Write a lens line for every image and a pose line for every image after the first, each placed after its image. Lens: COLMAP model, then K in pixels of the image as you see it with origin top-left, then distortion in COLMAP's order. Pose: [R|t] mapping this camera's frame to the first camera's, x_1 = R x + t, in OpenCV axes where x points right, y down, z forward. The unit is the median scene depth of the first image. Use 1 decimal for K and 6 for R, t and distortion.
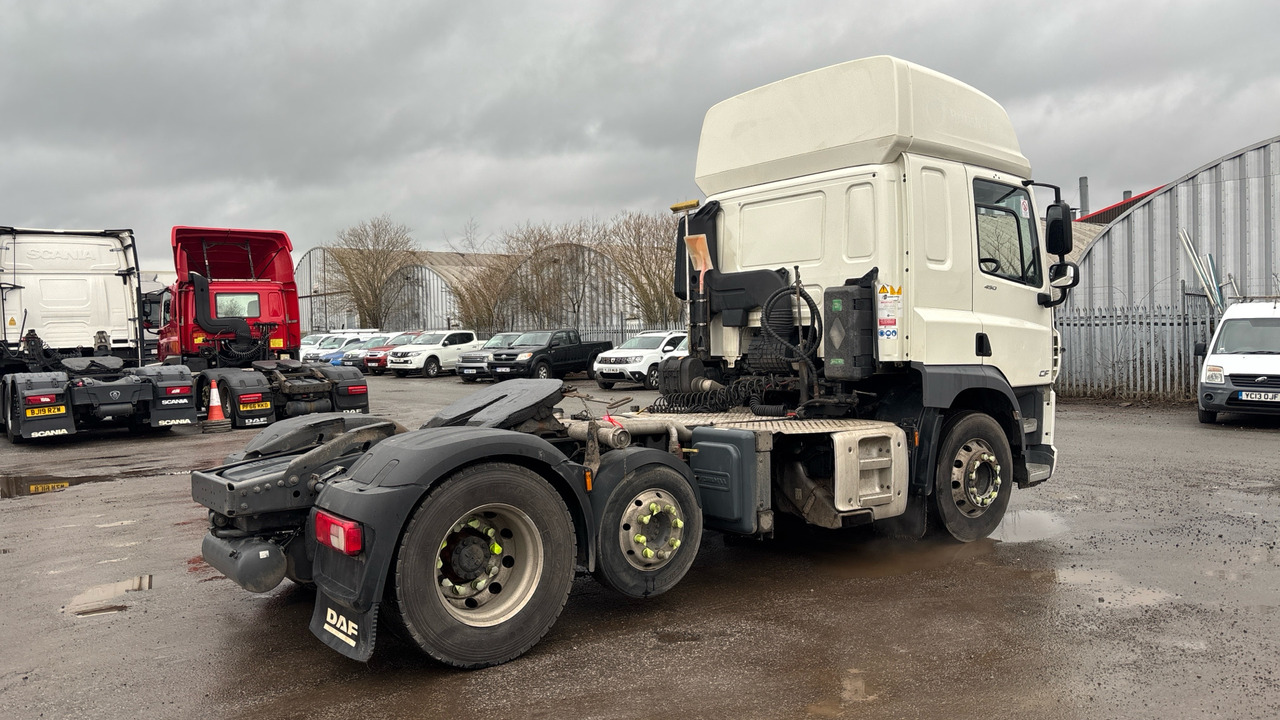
lens RADIAL K [[936.8, 0, 647.1], [0, 936.8, 361.1], [0, 0, 1]] dist [0.011987, -0.005017]
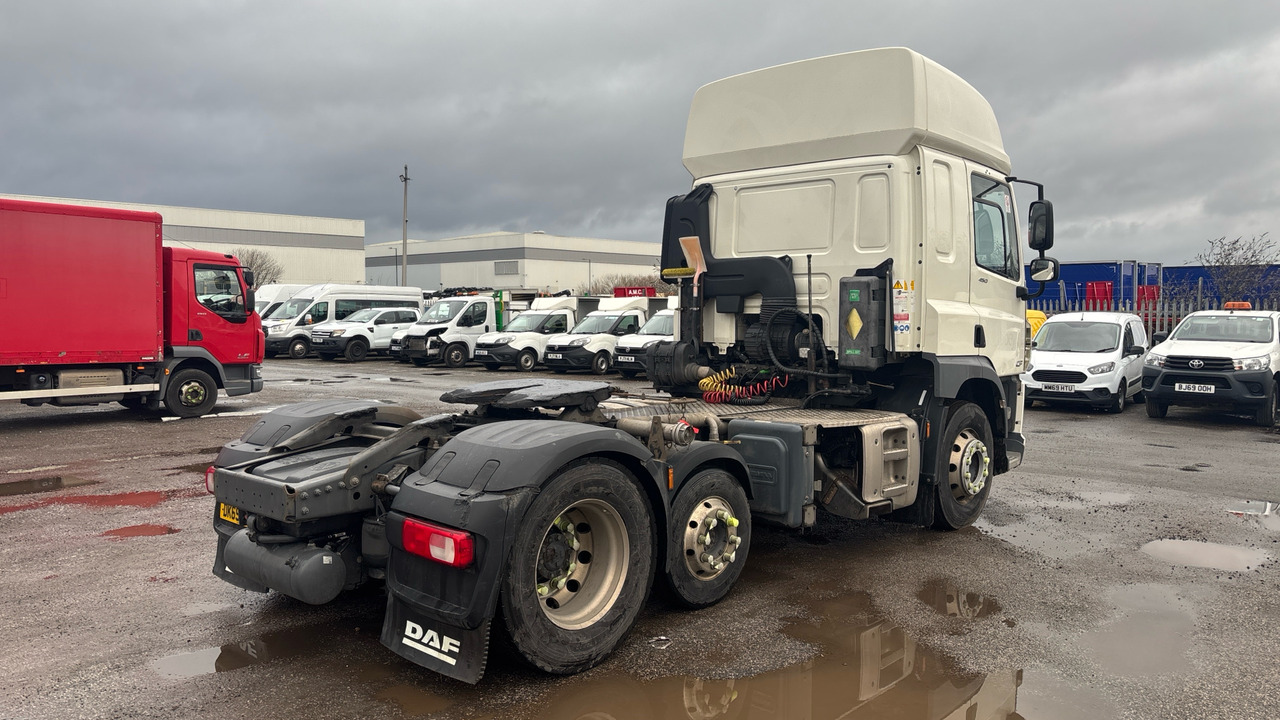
lens RADIAL K [[936.8, 0, 643.4], [0, 936.8, 353.4], [0, 0, 1]] dist [0.011987, -0.005017]
pose [[0.988776, 0.014891, 0.148662, -0.169456], [-0.017370, 0.999731, 0.015393, -0.009579], [-0.148393, -0.017802, 0.988768, 0.048138]]
